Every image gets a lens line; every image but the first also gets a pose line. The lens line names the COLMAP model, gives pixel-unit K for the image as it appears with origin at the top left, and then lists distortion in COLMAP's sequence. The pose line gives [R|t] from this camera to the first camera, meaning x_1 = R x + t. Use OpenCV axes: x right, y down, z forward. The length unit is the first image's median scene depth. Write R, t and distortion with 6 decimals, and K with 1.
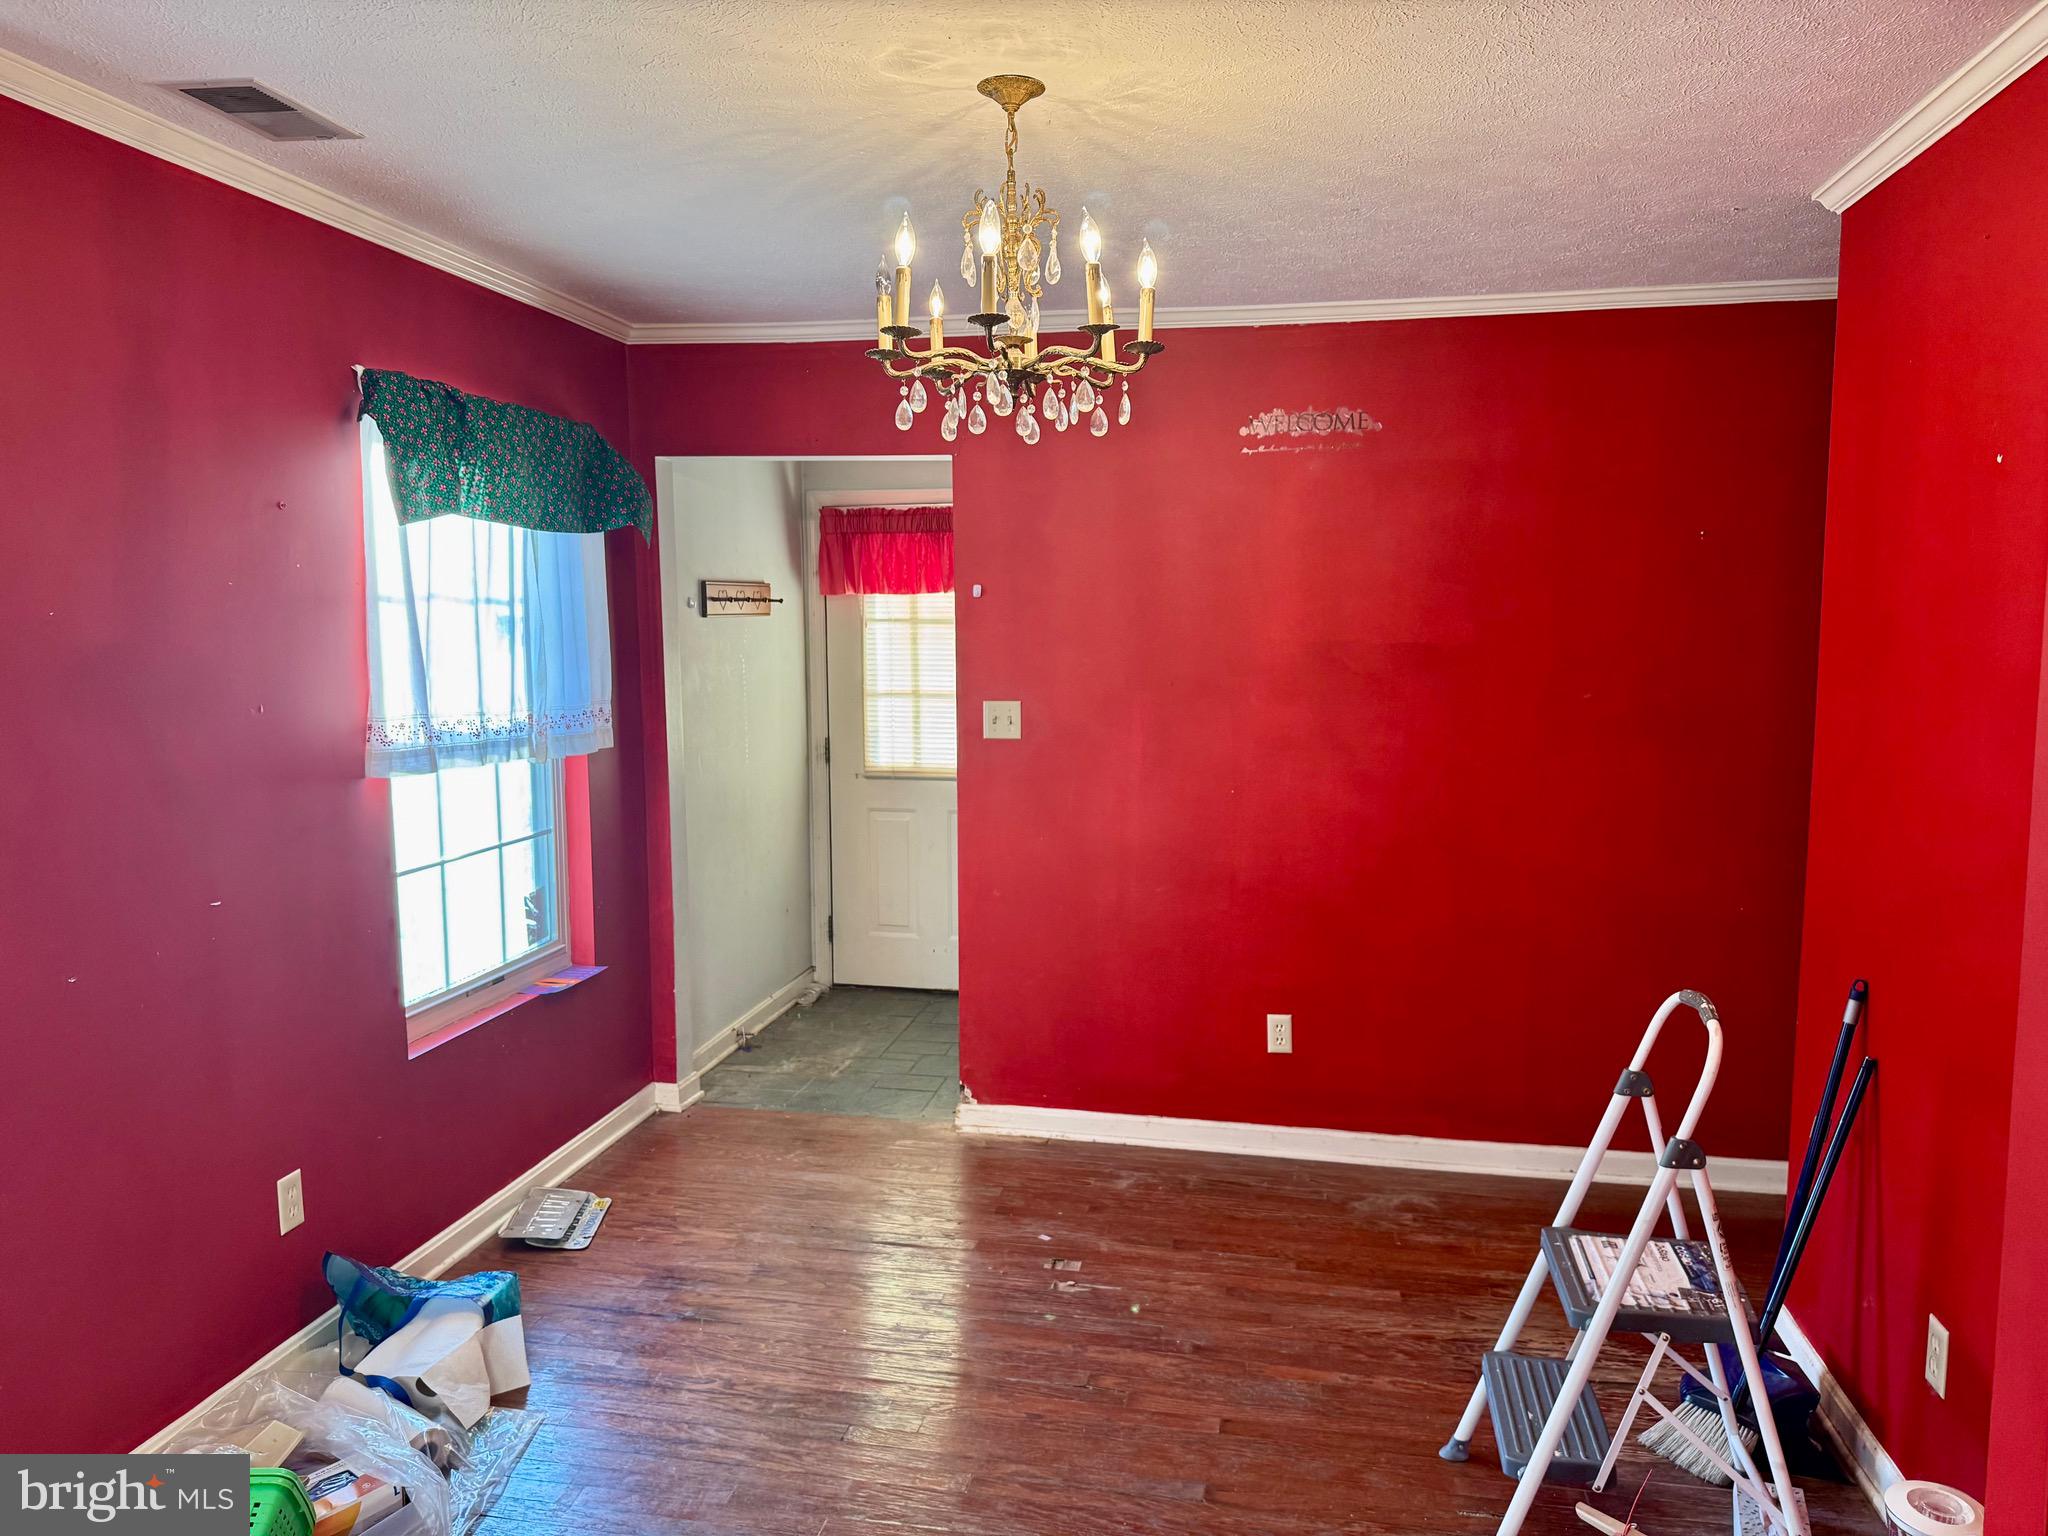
lens RADIAL K [[1459.0, 0, 1025.4], [0, 1459.0, 769.0], [0, 0, 1]] dist [0.072908, -0.092836]
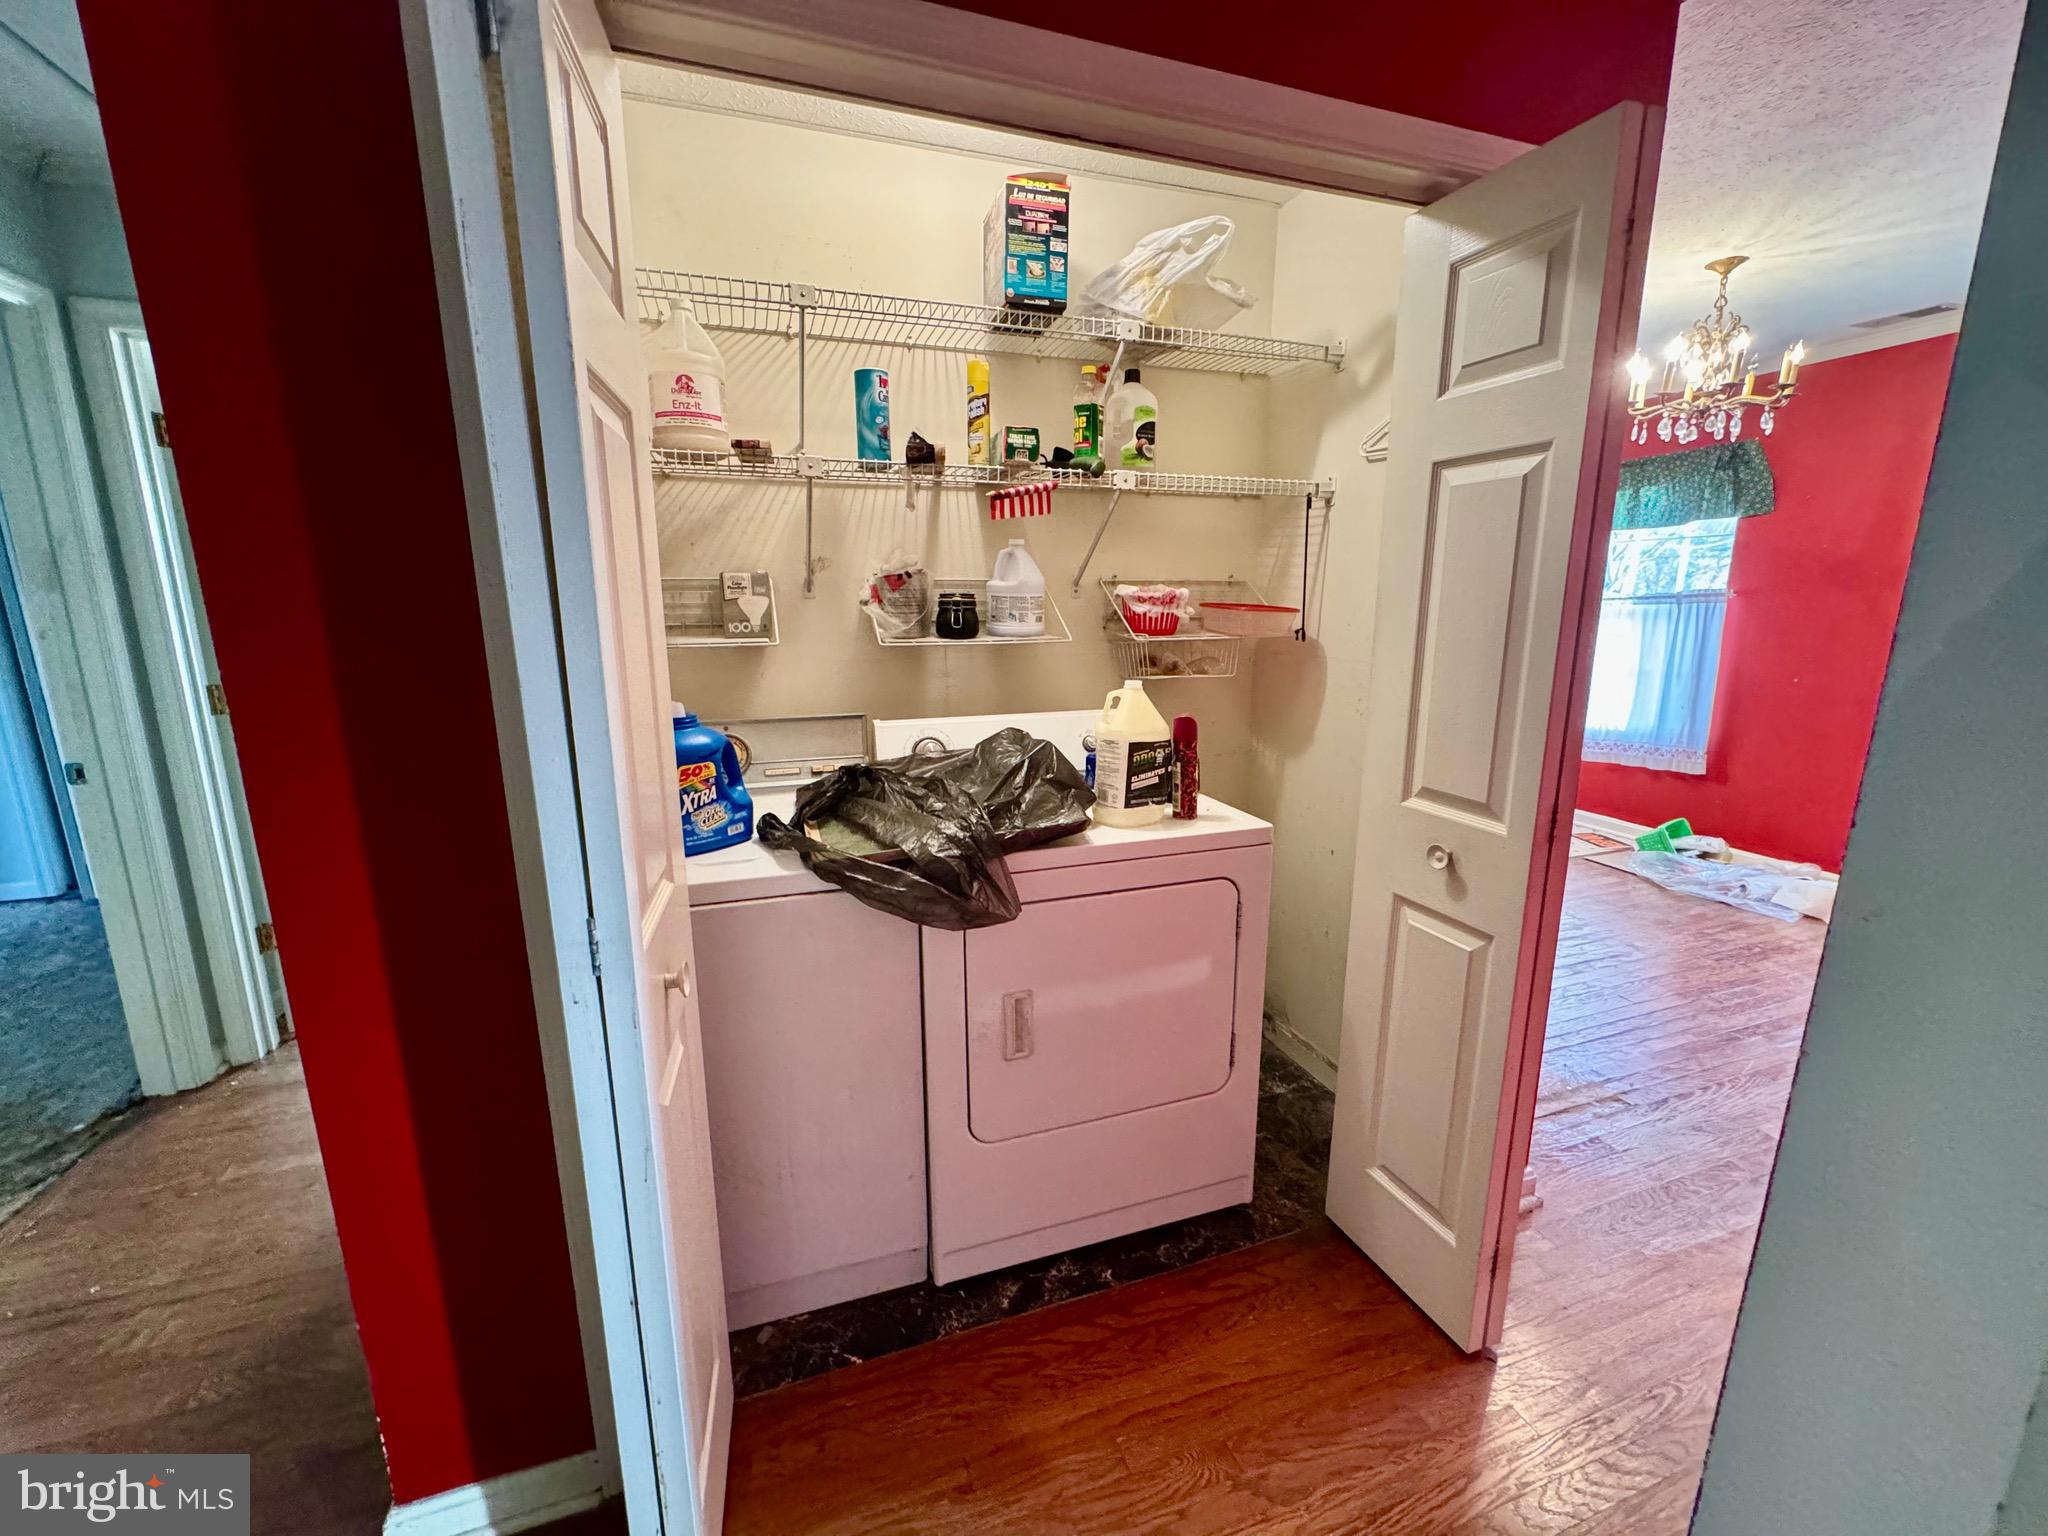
lens RADIAL K [[834.9, 0, 1022.4], [0, 834.9, 768.9], [0, 0, 1]] dist [-0.004343, 0.001275]
pose [[-0.862171, 0.106093, -0.495384, 1.338446], [-0.050970, 0.954700, 0.293171, -0.079797], [0.504047, 0.278013, -0.817707, 1.506503]]
